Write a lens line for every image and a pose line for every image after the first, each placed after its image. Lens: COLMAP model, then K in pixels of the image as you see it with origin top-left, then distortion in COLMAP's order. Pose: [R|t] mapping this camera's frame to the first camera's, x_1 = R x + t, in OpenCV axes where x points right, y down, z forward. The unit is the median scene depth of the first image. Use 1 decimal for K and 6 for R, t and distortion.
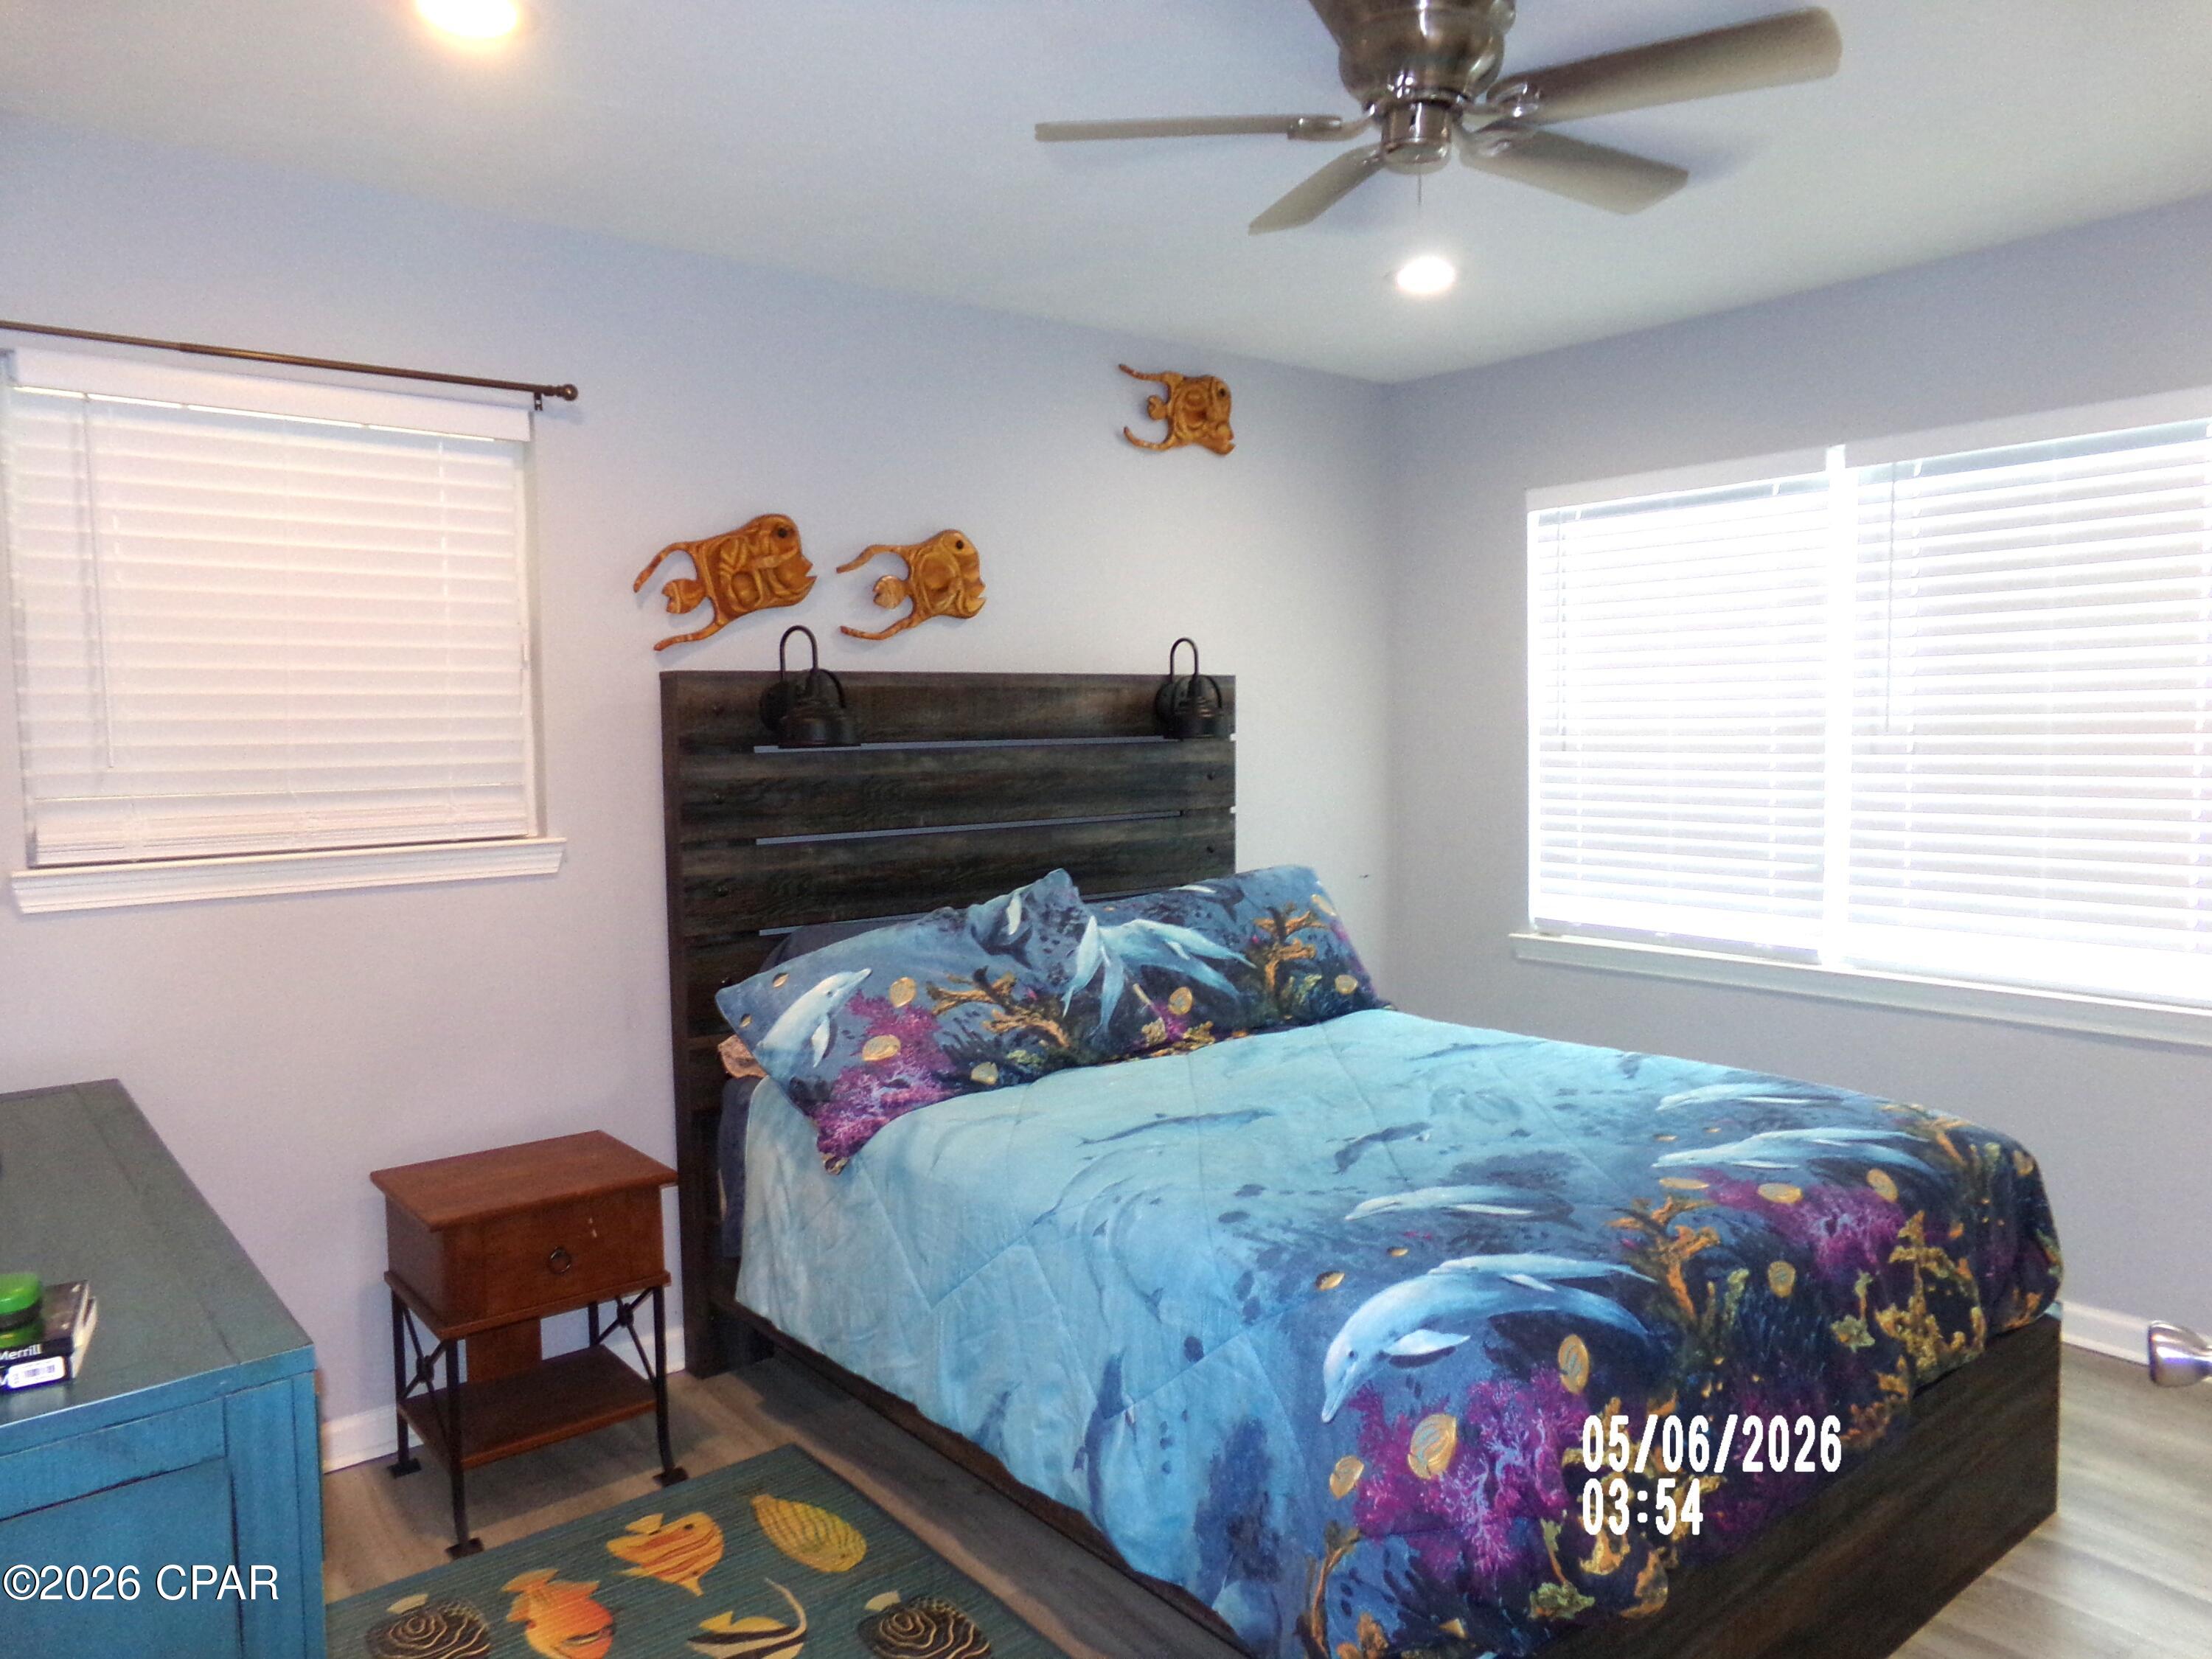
lens RADIAL K [[1538.3, 0, 1090.7], [0, 1538.3, 818.1], [0, 0, 1]] dist [-0.110548, 0.215799]
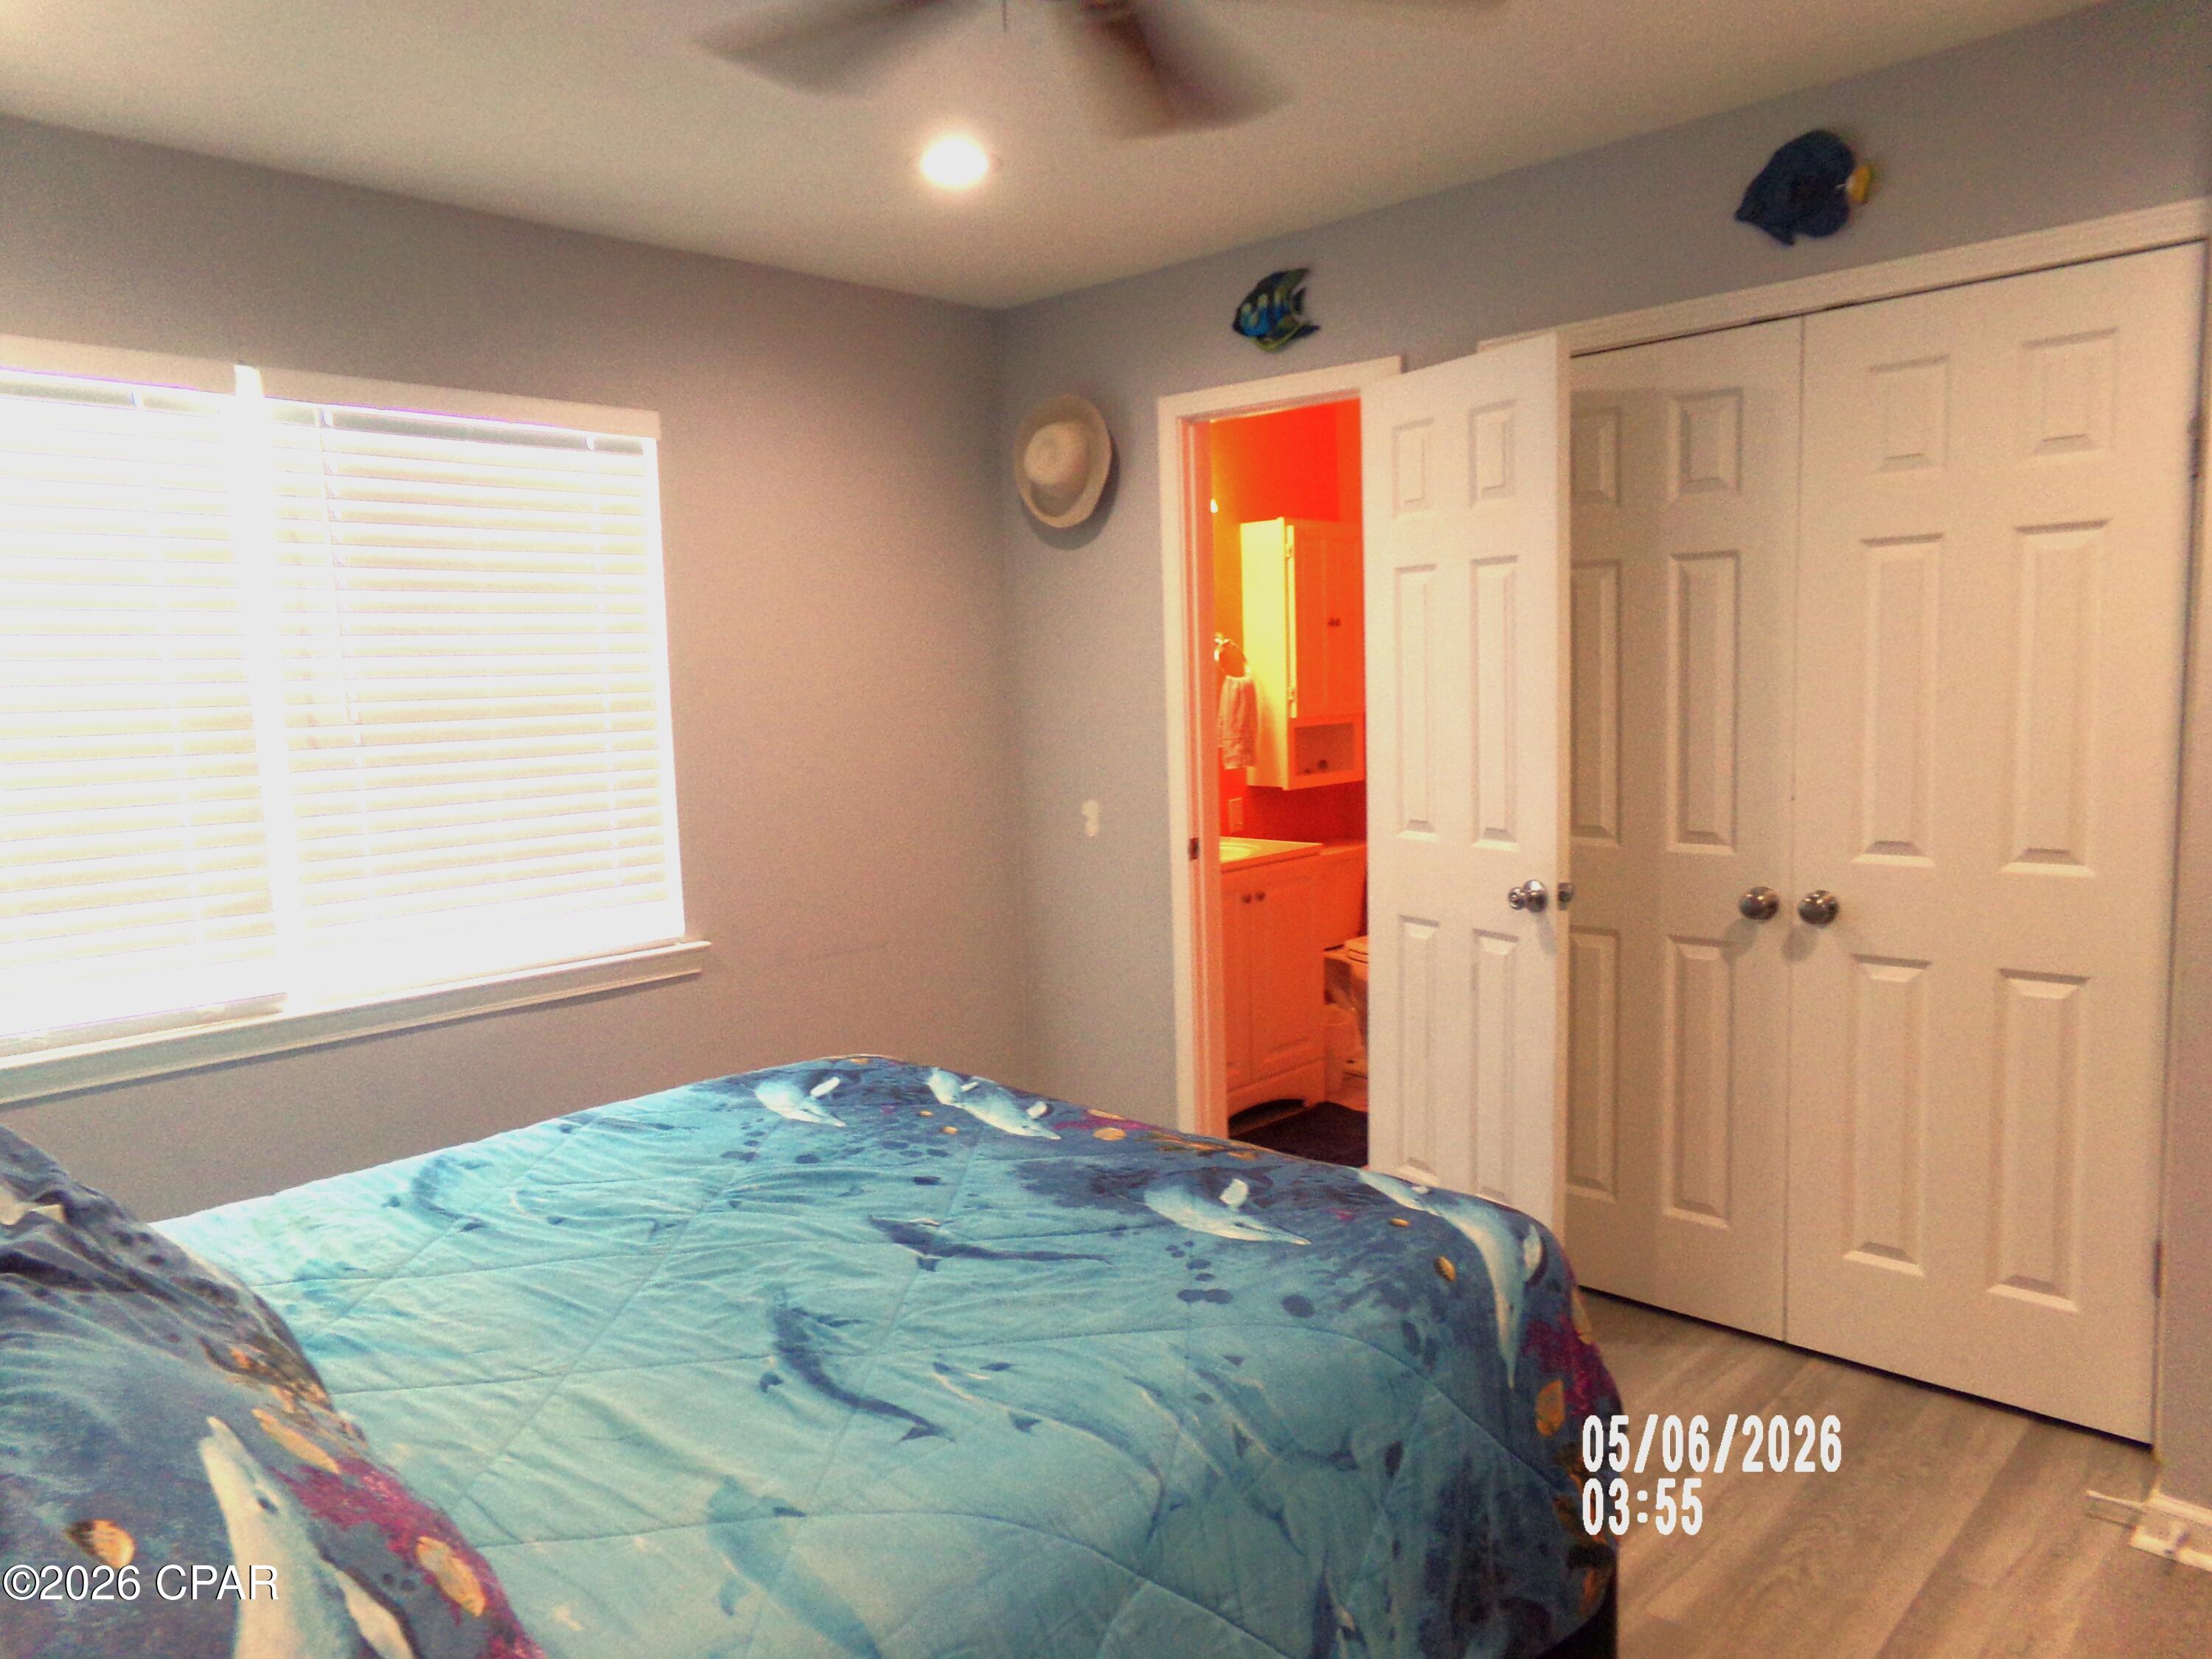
lens RADIAL K [[1538.3, 0, 1090.7], [0, 1538.3, 818.1], [0, 0, 1]] dist [-0.110548, 0.215799]
pose [[-0.136747, -0.073333, 0.987888, -0.565637], [0.090131, 0.992199, 0.086129, -0.057122], [-0.986497, 0.100817, -0.129071, 1.029879]]
